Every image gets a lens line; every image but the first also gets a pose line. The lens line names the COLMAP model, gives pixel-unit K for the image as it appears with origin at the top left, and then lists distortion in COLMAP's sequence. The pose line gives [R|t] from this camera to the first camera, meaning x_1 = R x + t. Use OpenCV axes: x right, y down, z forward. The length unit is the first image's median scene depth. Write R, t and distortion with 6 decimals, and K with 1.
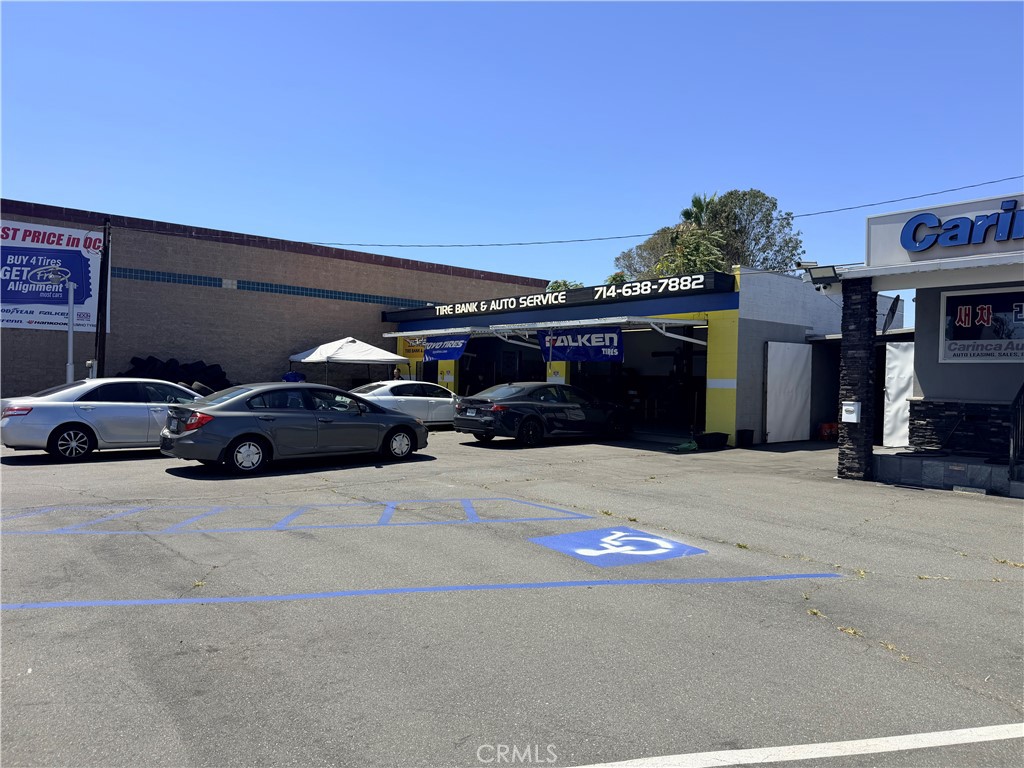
lens RADIAL K [[719.3, 0, 517.5], [0, 719.3, 384.8], [0, 0, 1]] dist [0.048554, -0.055647]
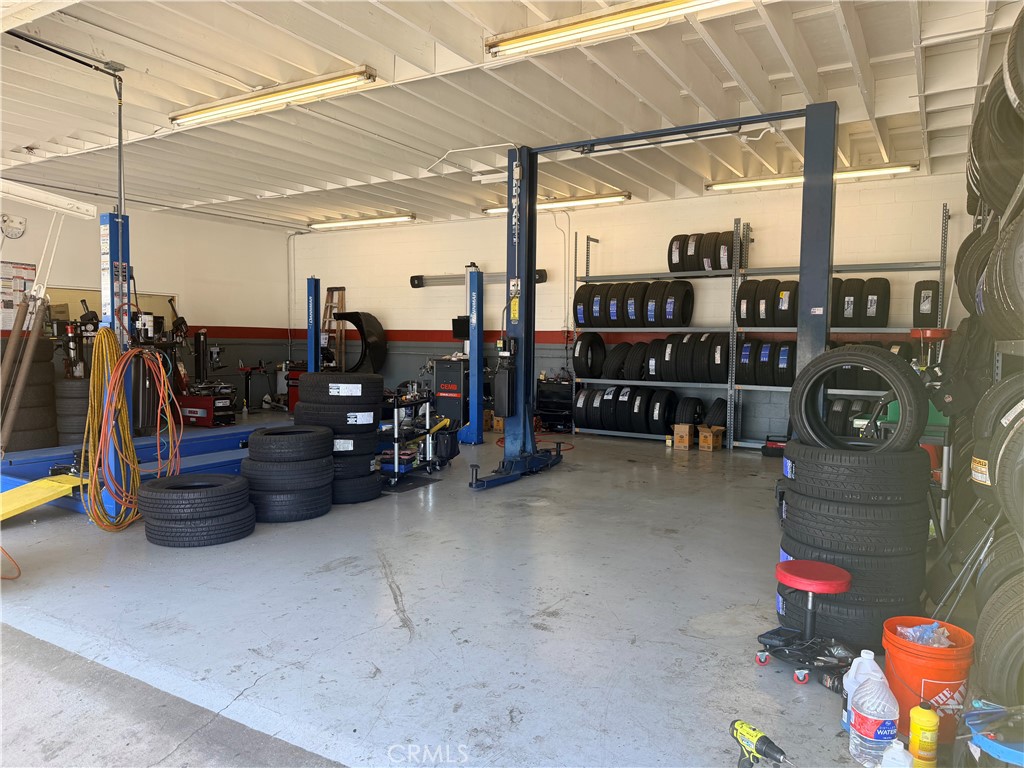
lens RADIAL K [[719.3, 0, 515.4], [0, 719.3, 387.5], [0, 0, 1]] dist [0.048554, -0.055647]
pose [[0.941188, -0.030373, 0.336514, 0.175465], [0.009391, 0.997918, 0.063806, -0.009374], [-0.337752, -0.056893, 0.939514, 0.985194]]
